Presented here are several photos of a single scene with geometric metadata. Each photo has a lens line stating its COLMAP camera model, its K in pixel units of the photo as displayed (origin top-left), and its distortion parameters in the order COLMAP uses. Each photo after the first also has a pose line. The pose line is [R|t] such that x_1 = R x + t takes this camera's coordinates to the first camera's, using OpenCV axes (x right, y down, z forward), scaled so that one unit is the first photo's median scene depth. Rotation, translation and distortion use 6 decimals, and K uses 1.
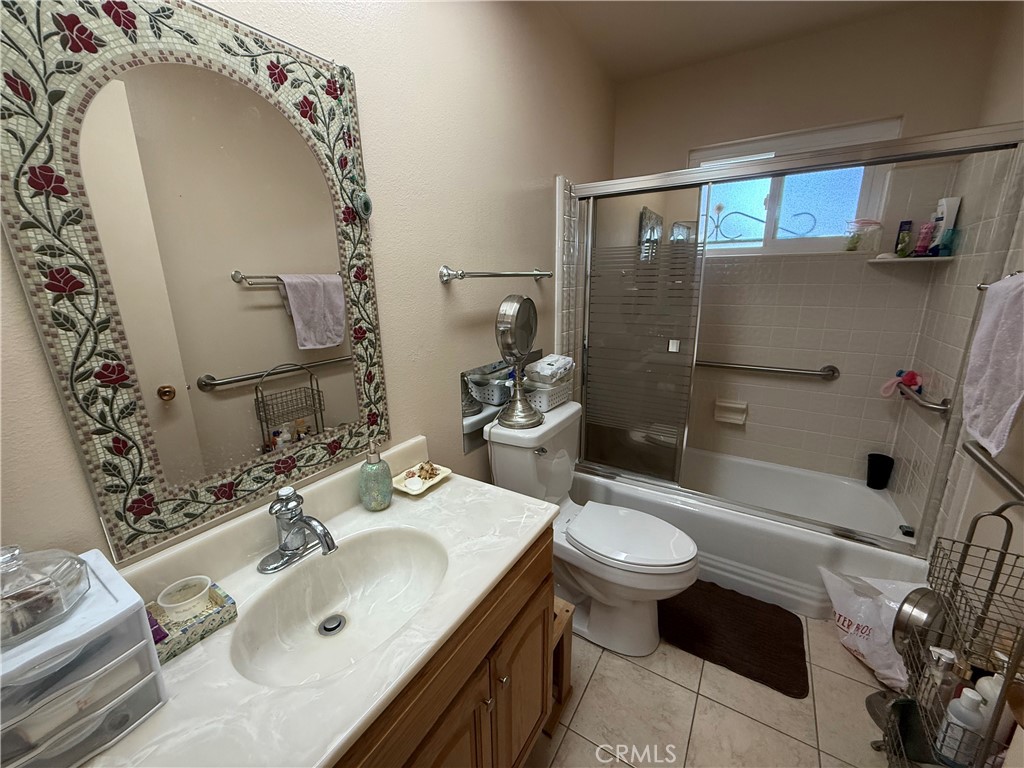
lens RADIAL K [[406.1, 0, 511.7], [0, 406.1, 380.0], [0, 0, 1]] dist [0.001643, -0.000679]
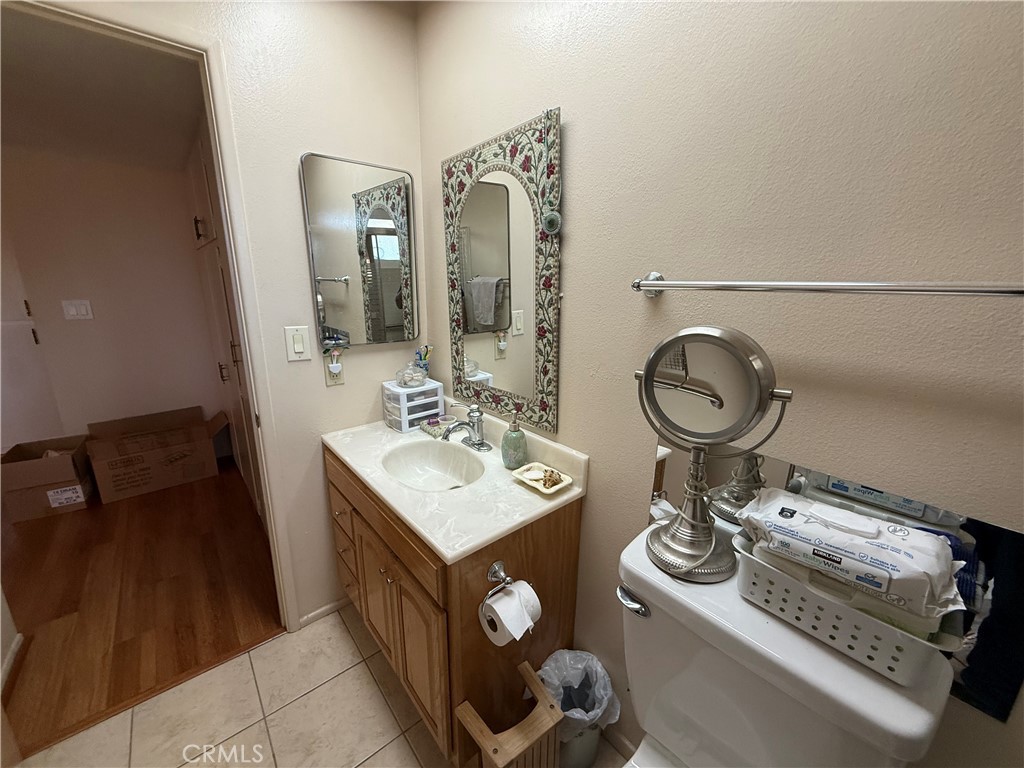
lens RADIAL K [[406.1, 0, 512.3], [0, 406.1, 383.4], [0, 0, 1]] dist [0.001643, -0.000679]
pose [[-0.303496, 0.241605, -0.921692, 0.893726], [-0.238360, 0.917311, 0.318944, -0.376724], [0.922537, 0.316493, -0.220811, 1.378366]]
